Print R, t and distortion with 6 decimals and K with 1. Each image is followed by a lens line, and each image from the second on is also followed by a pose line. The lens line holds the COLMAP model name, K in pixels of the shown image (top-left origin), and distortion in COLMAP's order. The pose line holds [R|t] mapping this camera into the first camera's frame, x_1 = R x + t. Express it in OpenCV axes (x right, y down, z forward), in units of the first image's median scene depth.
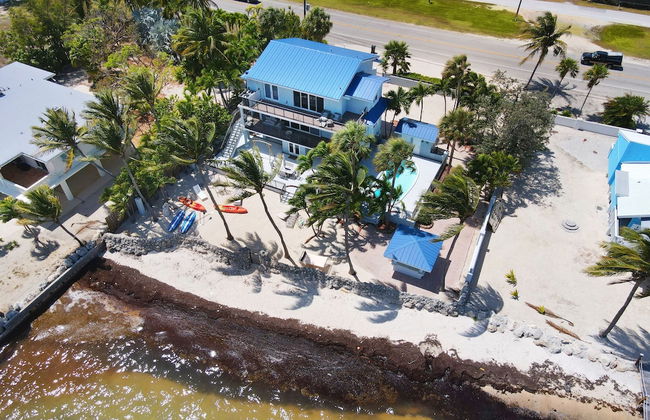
lens RADIAL K [[480.5, 0, 325.0], [0, 480.5, 210.0], [0, 0, 1]] dist [0.005428, 0.010939]
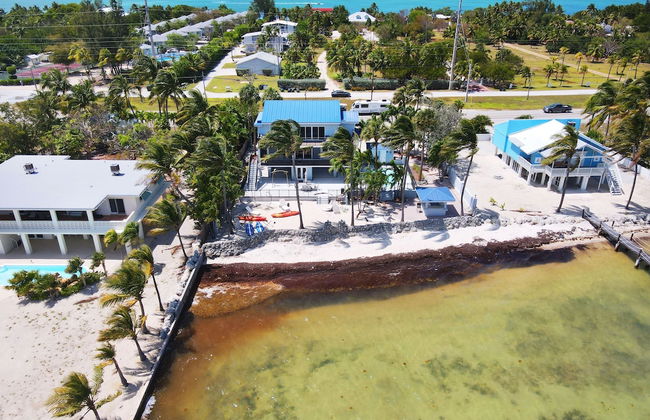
lens RADIAL K [[480.5, 0, 325.0], [0, 480.5, 210.0], [0, 0, 1]] dist [0.005428, 0.010939]
pose [[0.889391, -0.190571, 0.415531, -0.663038], [0.309526, 0.919950, -0.240593, 0.339671], [-0.336418, 0.342599, 0.877182, -0.126887]]
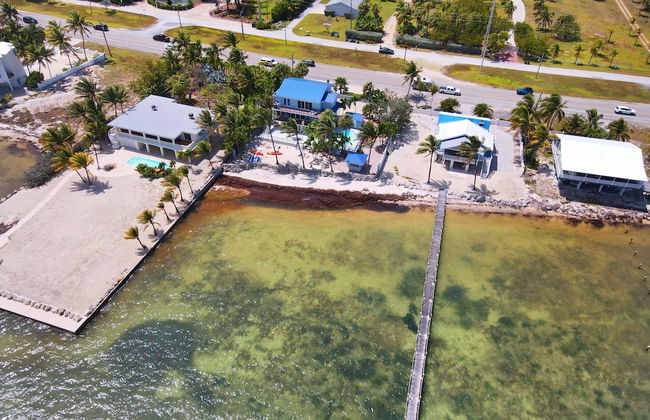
lens RADIAL K [[480.5, 0, 325.0], [0, 480.5, 210.0], [0, 0, 1]] dist [0.005428, 0.010939]
pose [[0.991372, -0.069006, 0.111440, -0.248101], [0.076780, 0.994792, -0.067038, 0.460587], [-0.106234, 0.075016, 0.991507, -1.311818]]
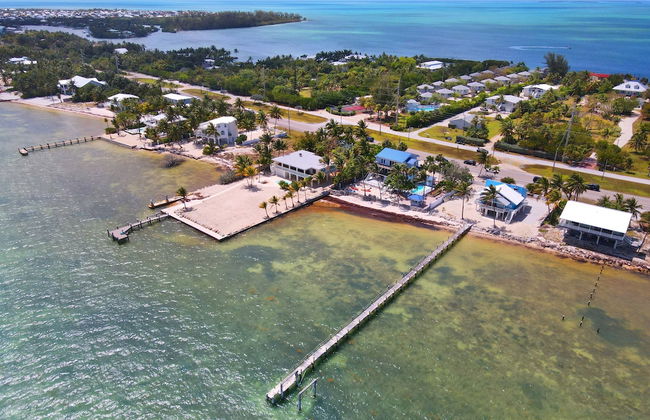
lens RADIAL K [[480.5, 0, 325.0], [0, 480.5, 210.0], [0, 0, 1]] dist [0.005428, 0.010939]
pose [[0.966013, 0.110227, -0.233812, 0.345886], [-0.182357, 0.931680, -0.314195, 1.311522], [0.183205, 0.346154, 0.920116, -2.211494]]
